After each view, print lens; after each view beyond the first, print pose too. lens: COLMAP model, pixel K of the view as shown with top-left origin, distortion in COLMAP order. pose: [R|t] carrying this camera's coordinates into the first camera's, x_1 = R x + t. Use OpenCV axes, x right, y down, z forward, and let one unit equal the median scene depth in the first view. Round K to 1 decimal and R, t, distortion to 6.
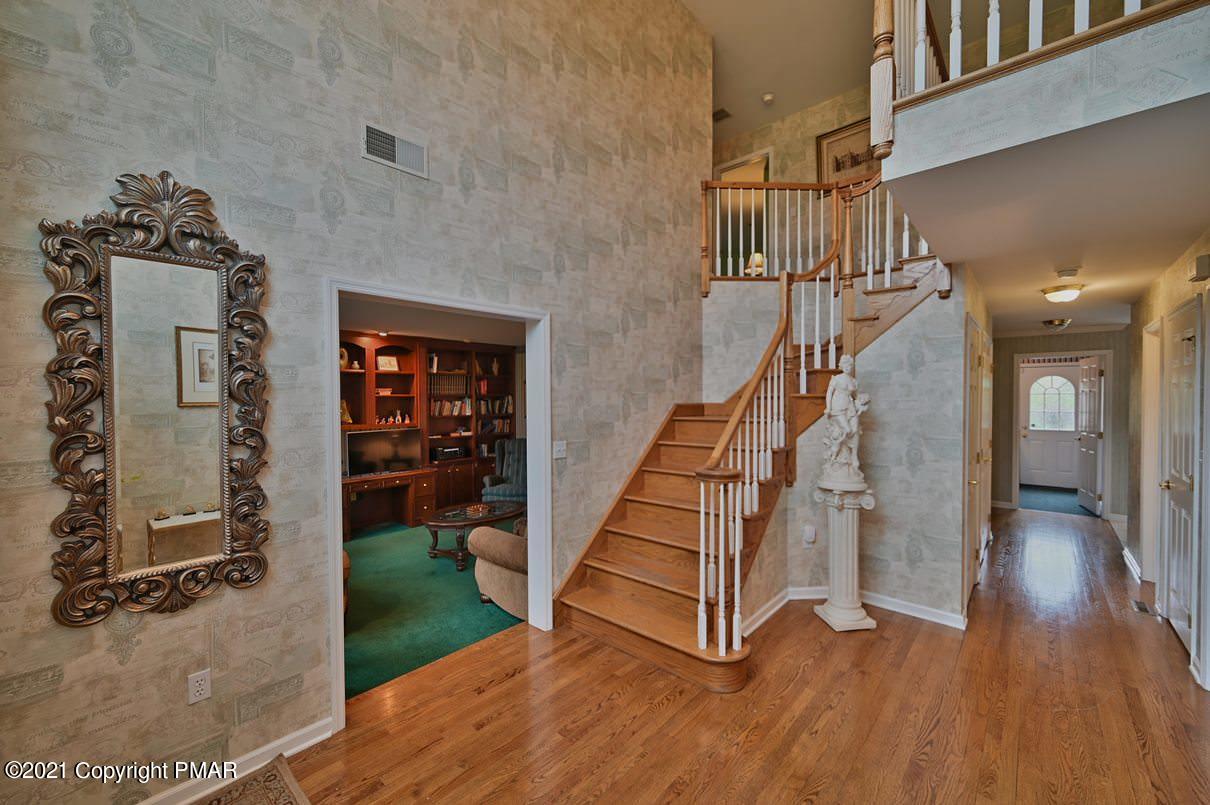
lens RADIAL K [[477.1, 0, 612.4], [0, 477.1, 404.9], [0, 0, 1]] dist [-0.001748, -0.000138]
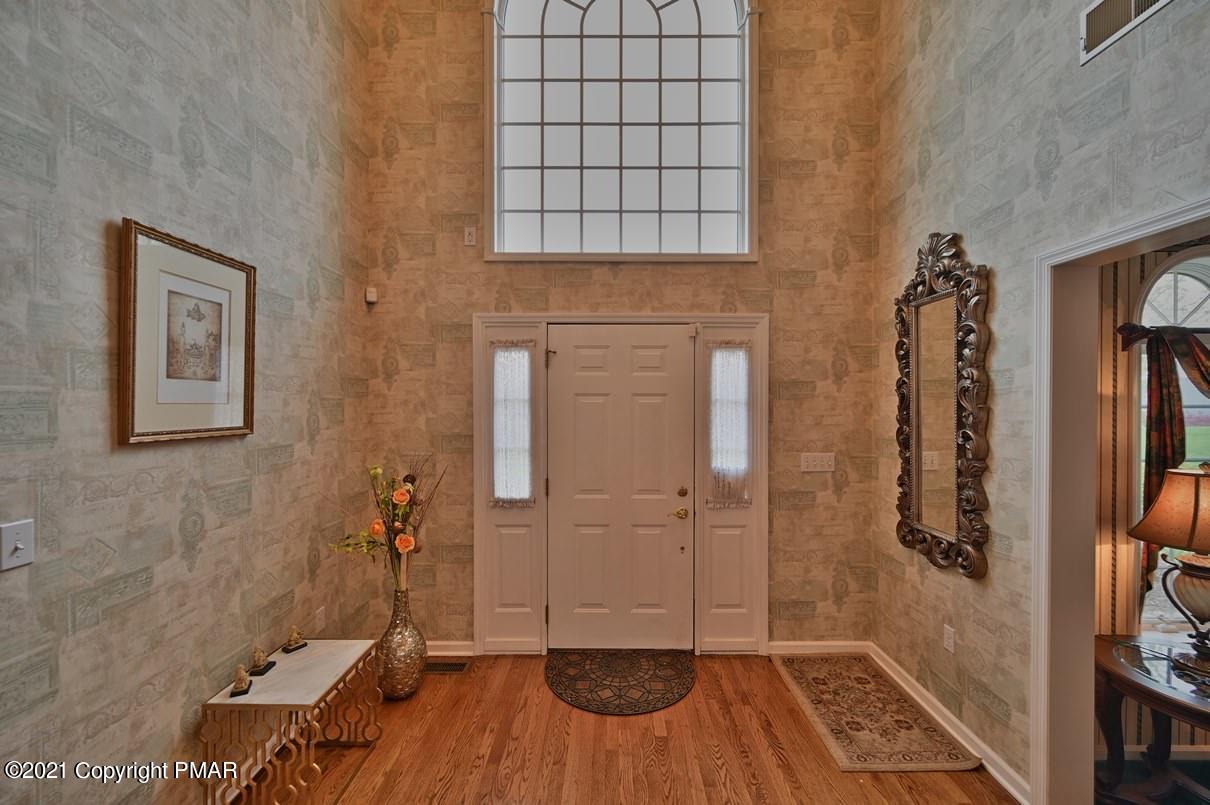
lens RADIAL K [[476.5, 0, 609.1], [0, 476.5, 406.2], [0, 0, 1]] dist [-0.001198, -0.000005]
pose [[-0.747695, 0.009233, -0.663978, 0.333728], [-0.007354, 0.999727, 0.022183, -0.015890], [0.664001, 0.021469, -0.747423, 0.748319]]
